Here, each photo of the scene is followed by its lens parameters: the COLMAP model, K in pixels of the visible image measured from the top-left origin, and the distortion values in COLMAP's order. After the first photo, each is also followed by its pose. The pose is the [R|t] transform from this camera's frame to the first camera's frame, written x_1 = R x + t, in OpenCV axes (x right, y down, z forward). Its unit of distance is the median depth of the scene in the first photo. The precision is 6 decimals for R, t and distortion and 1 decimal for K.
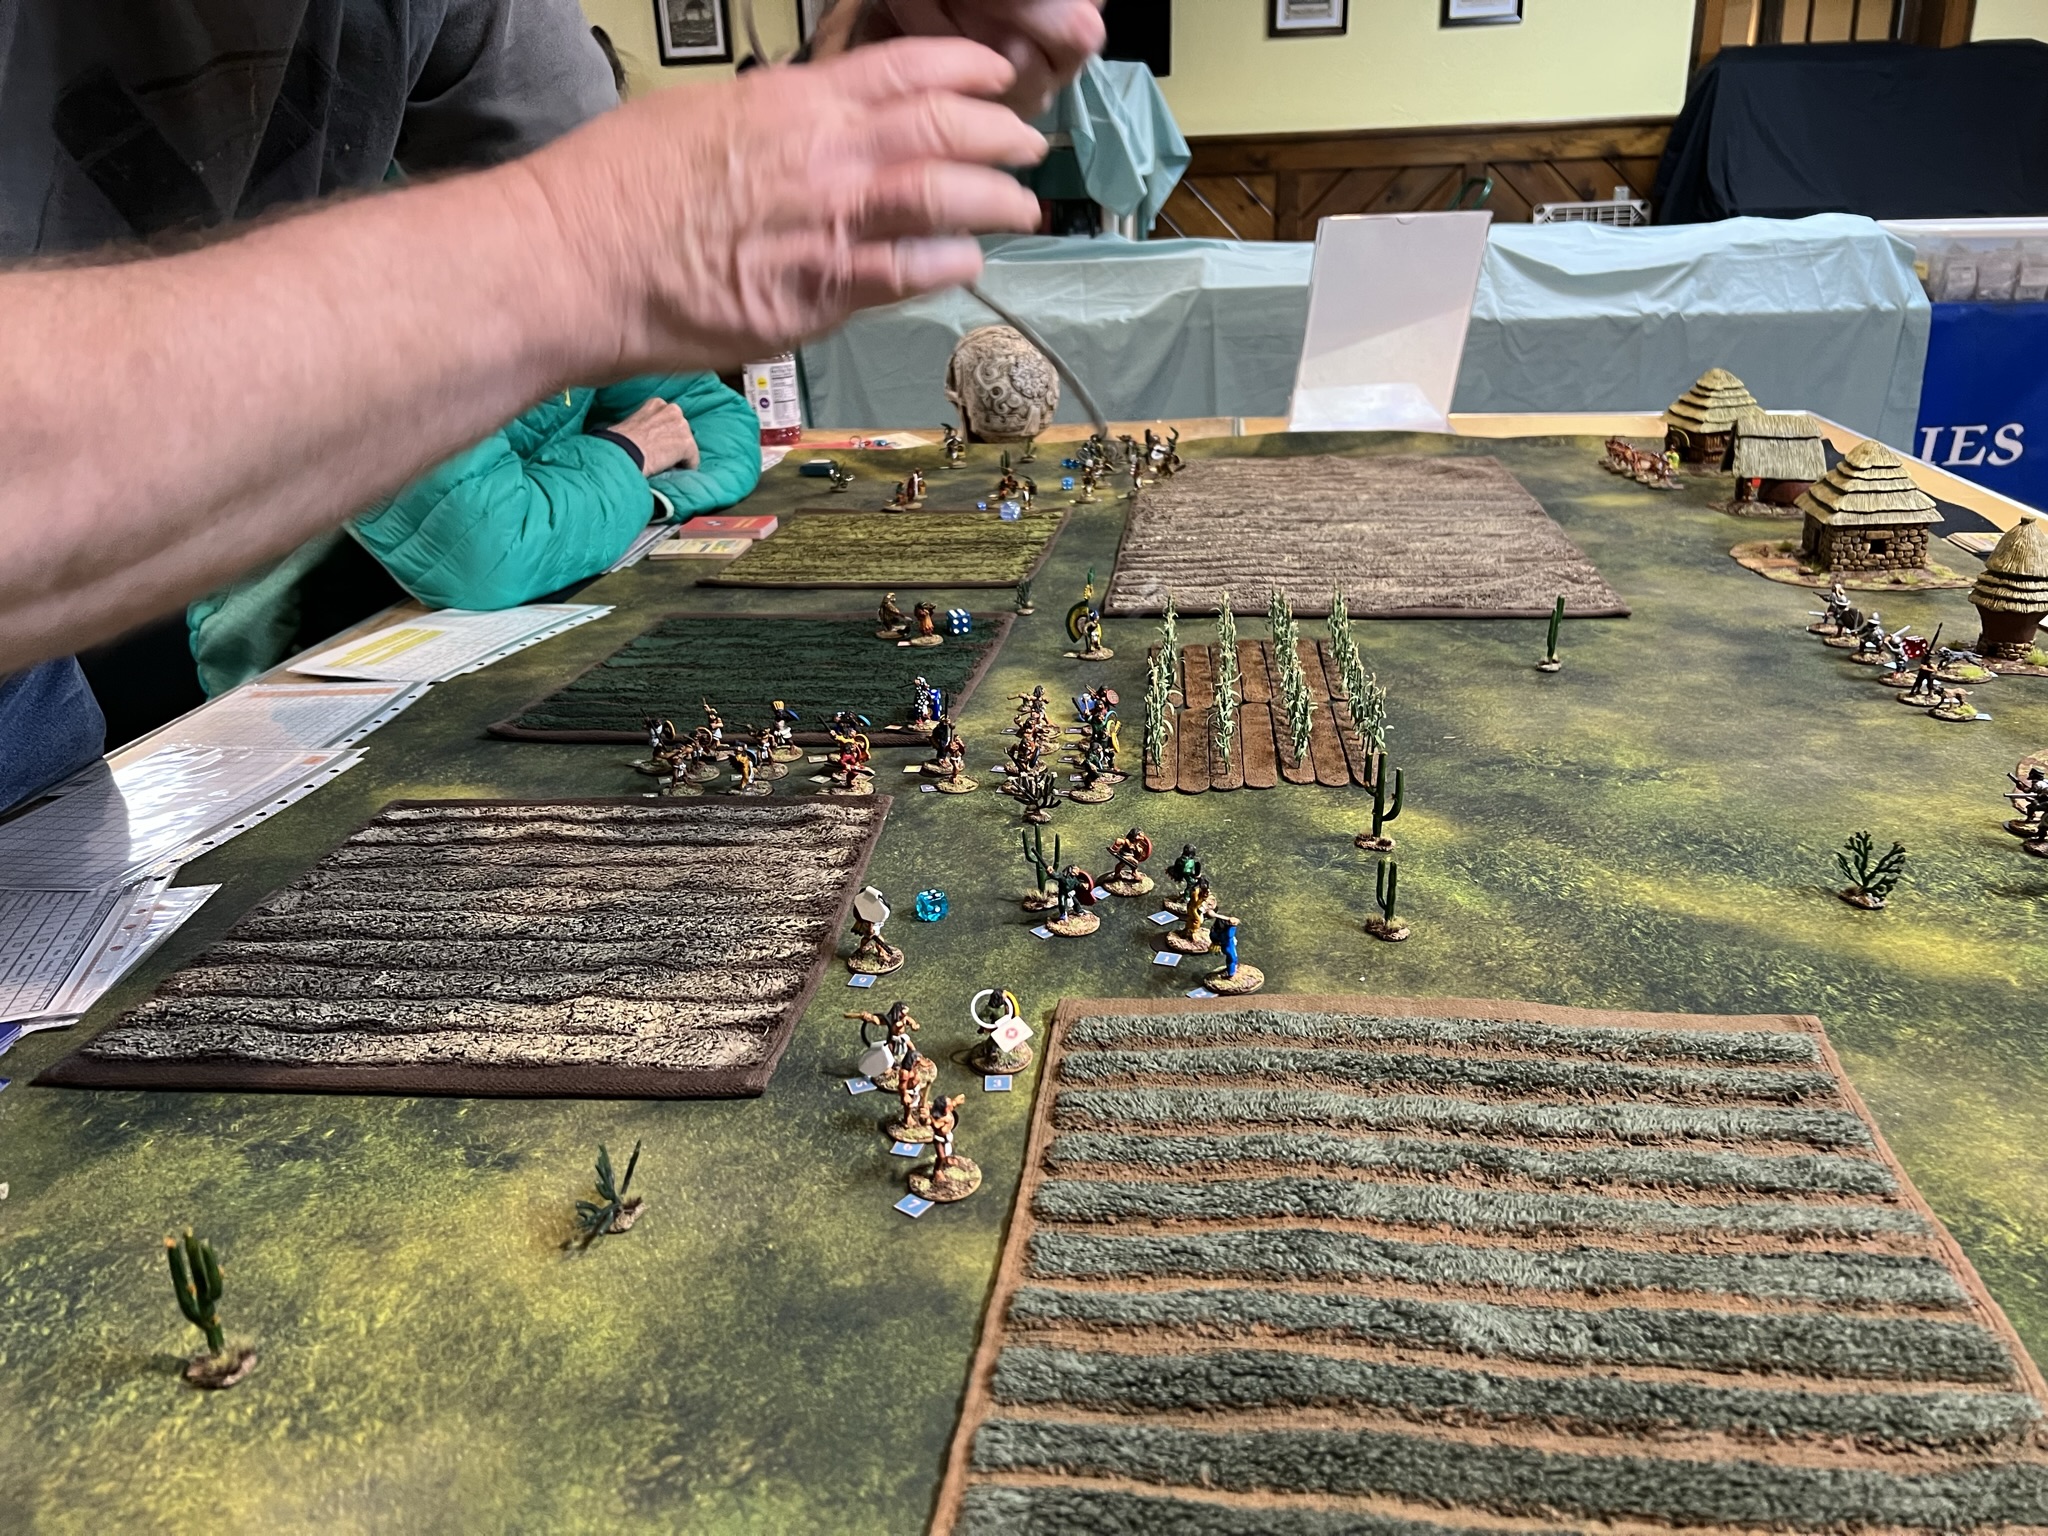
lens RADIAL K [[1576.5, 0, 1008.2], [0, 1576.5, 772.9], [0, 0, 1]] dist [0.041566, -0.041324]
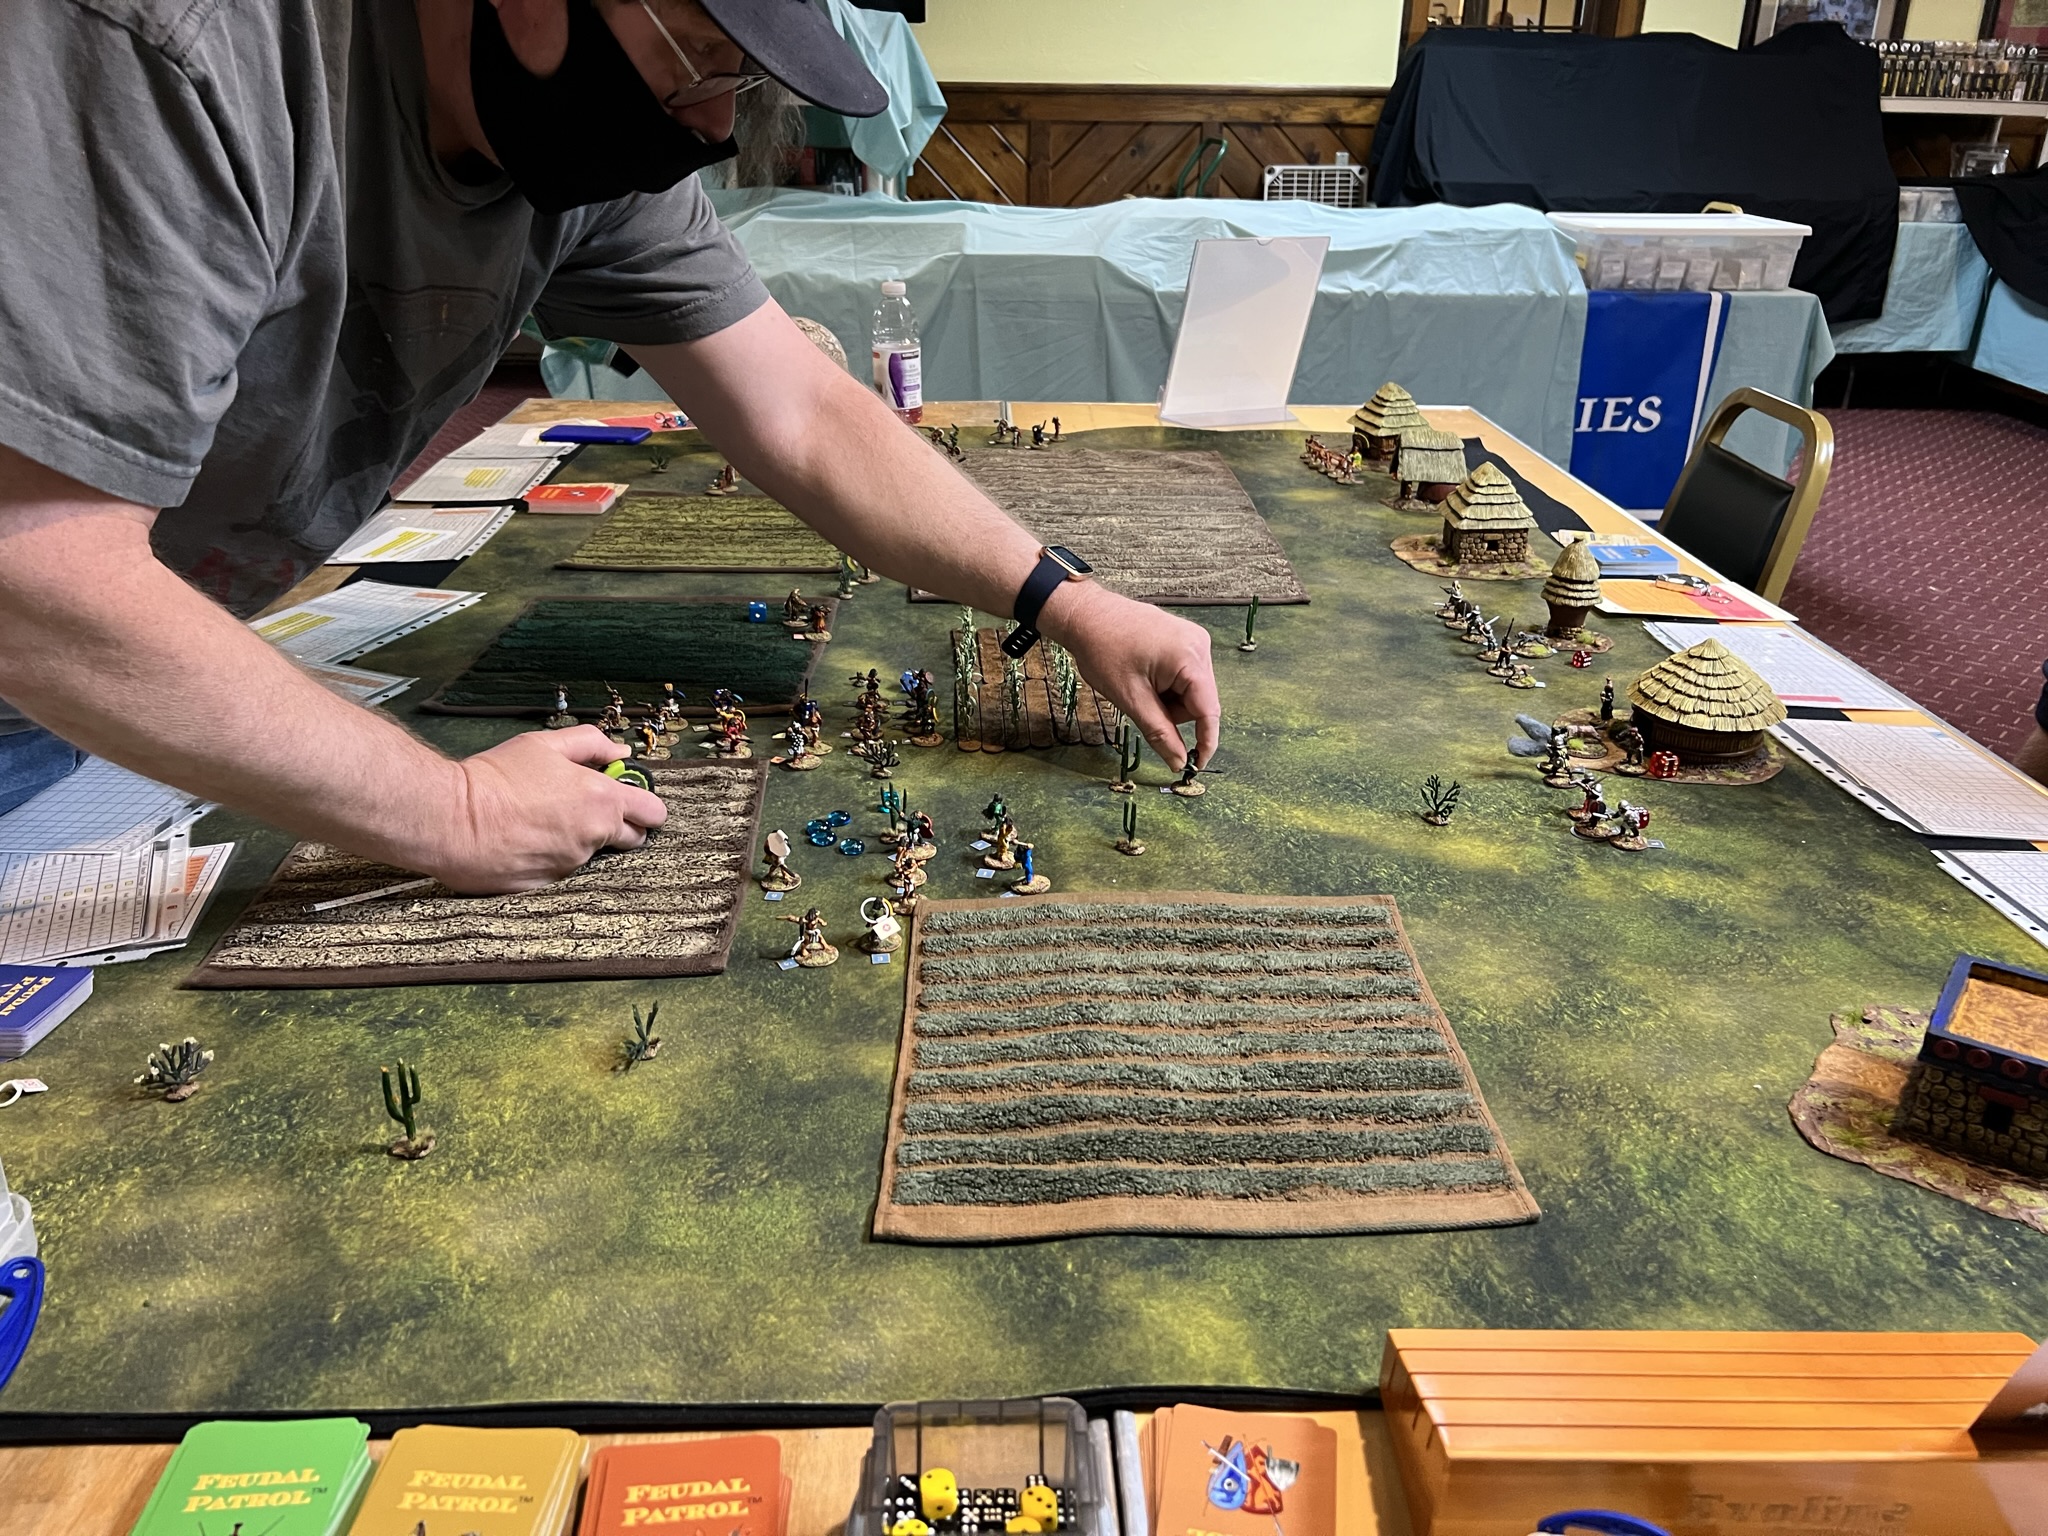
lens RADIAL K [[1579.4, 0, 1024.0], [0, 1579.4, 768.0], [0, 0, 1]] dist [0.126038, -0.313226]
pose [[0.986692, -0.021452, 0.161180, -0.091140], [0.013543, 0.998657, 0.050013, -0.049021], [-0.162036, -0.047165, 0.985657, -0.419089]]
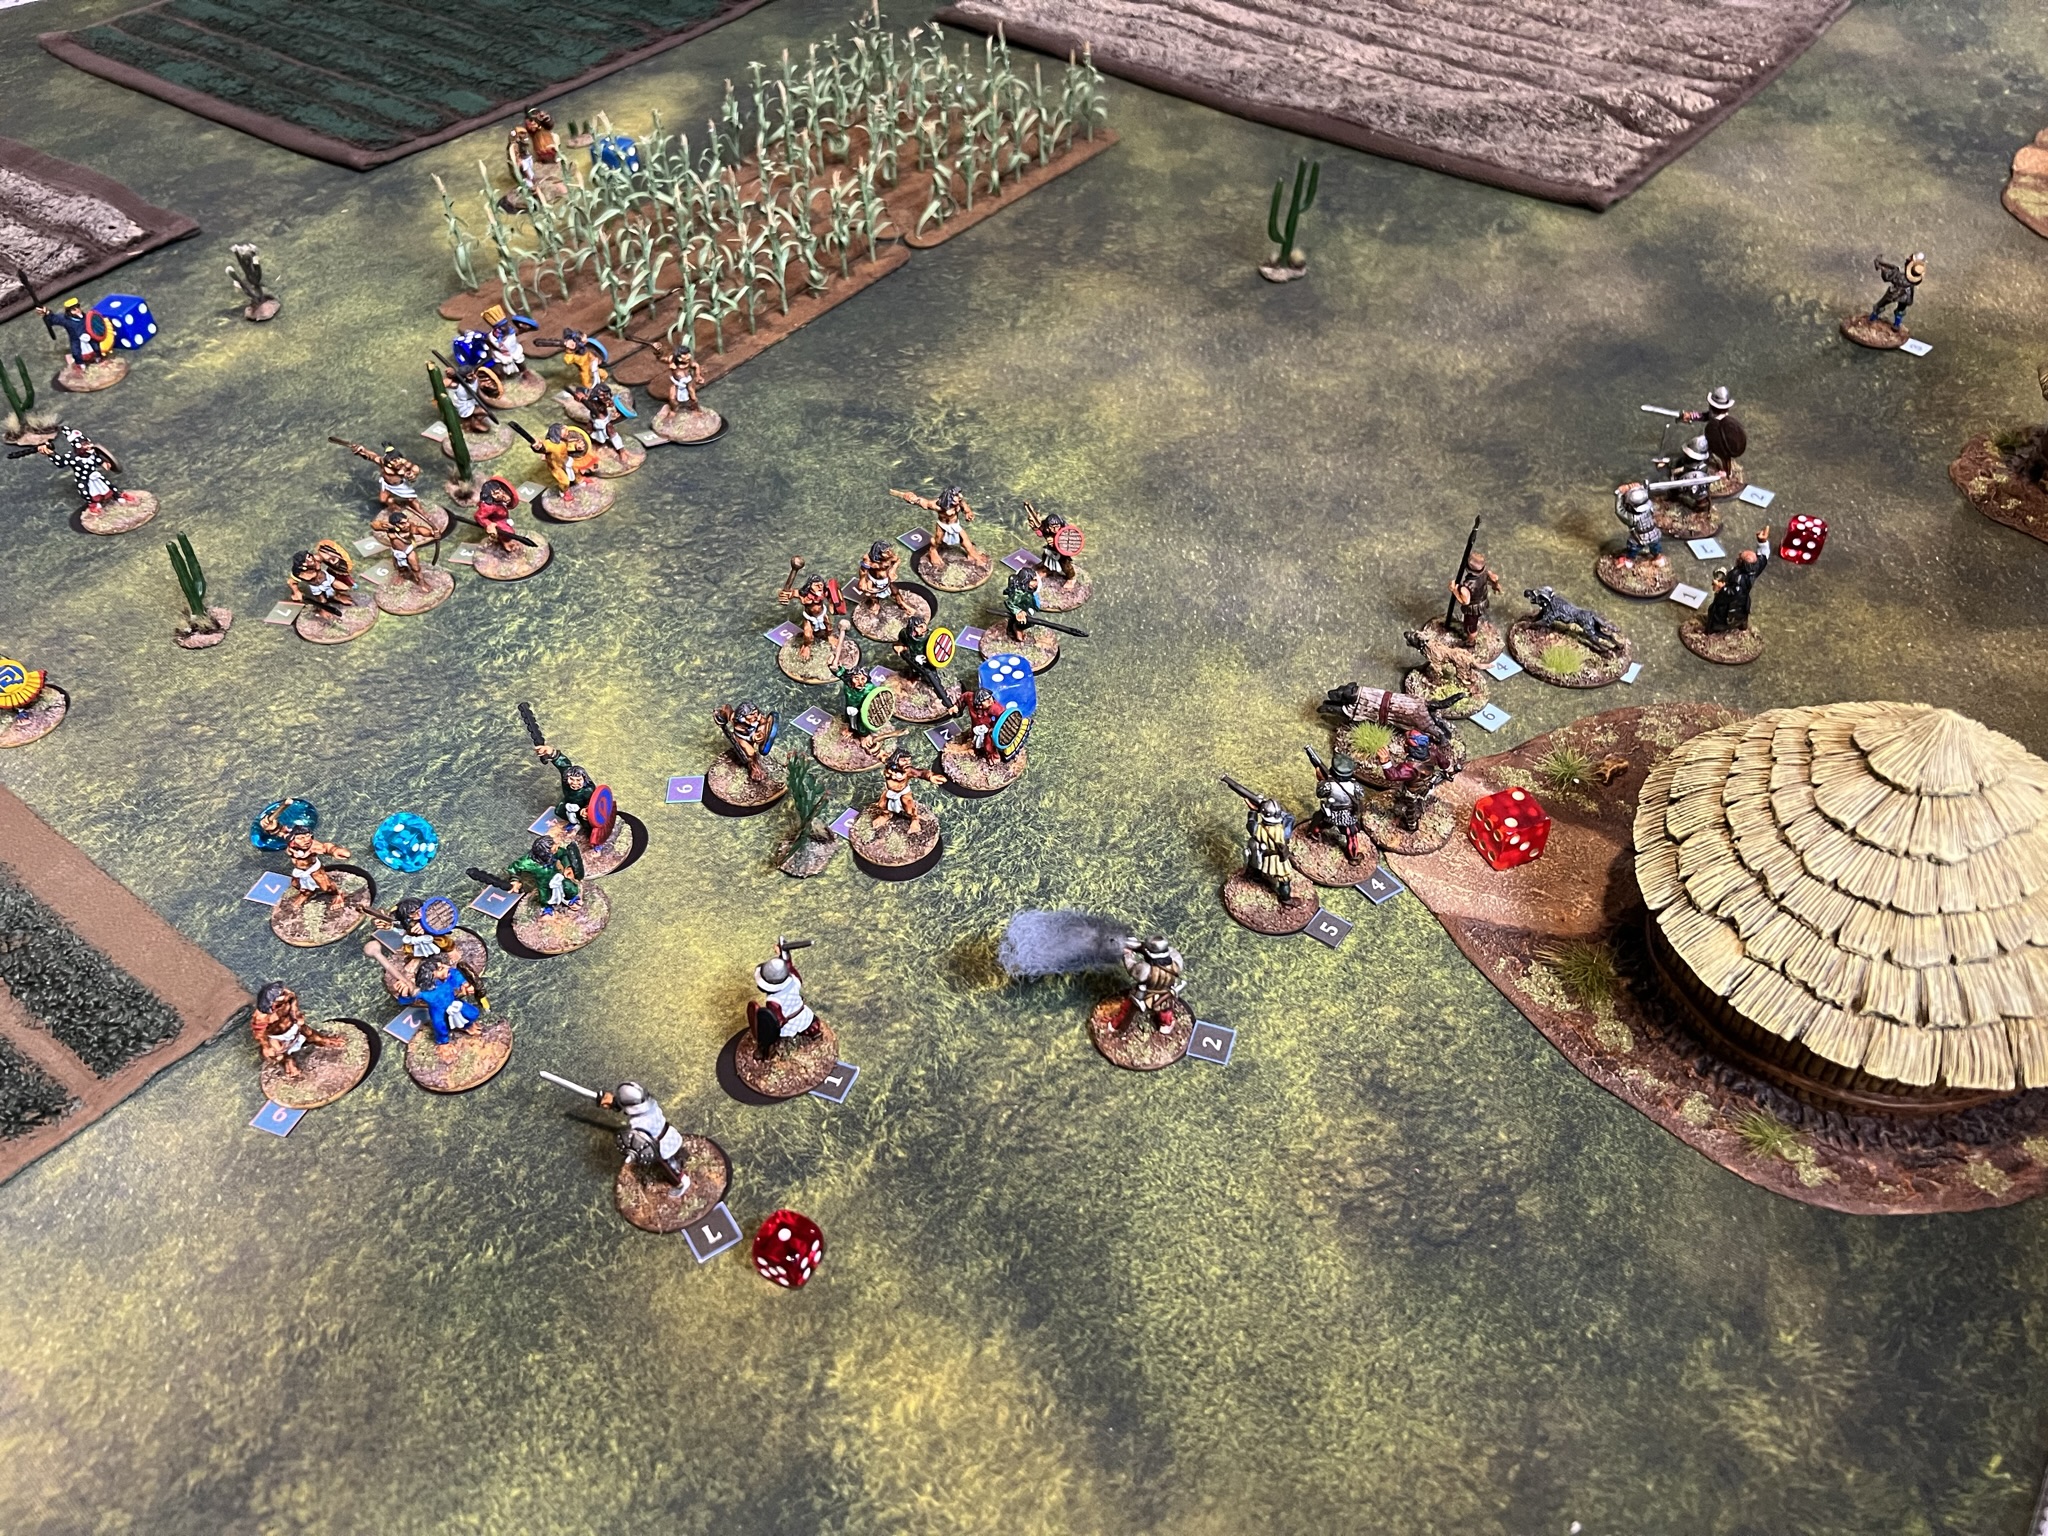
lens RADIAL K [[1599.3, 0, 1018.0], [0, 1599.3, 756.8], [0, 0, 1]] dist [0.043340, -0.054933]
pose [[0.846067, 0.377547, -0.376337, 0.799887], [-0.194841, 0.876141, 0.440924, -0.224519], [0.496194, -0.299725, 0.814835, 0.552687]]
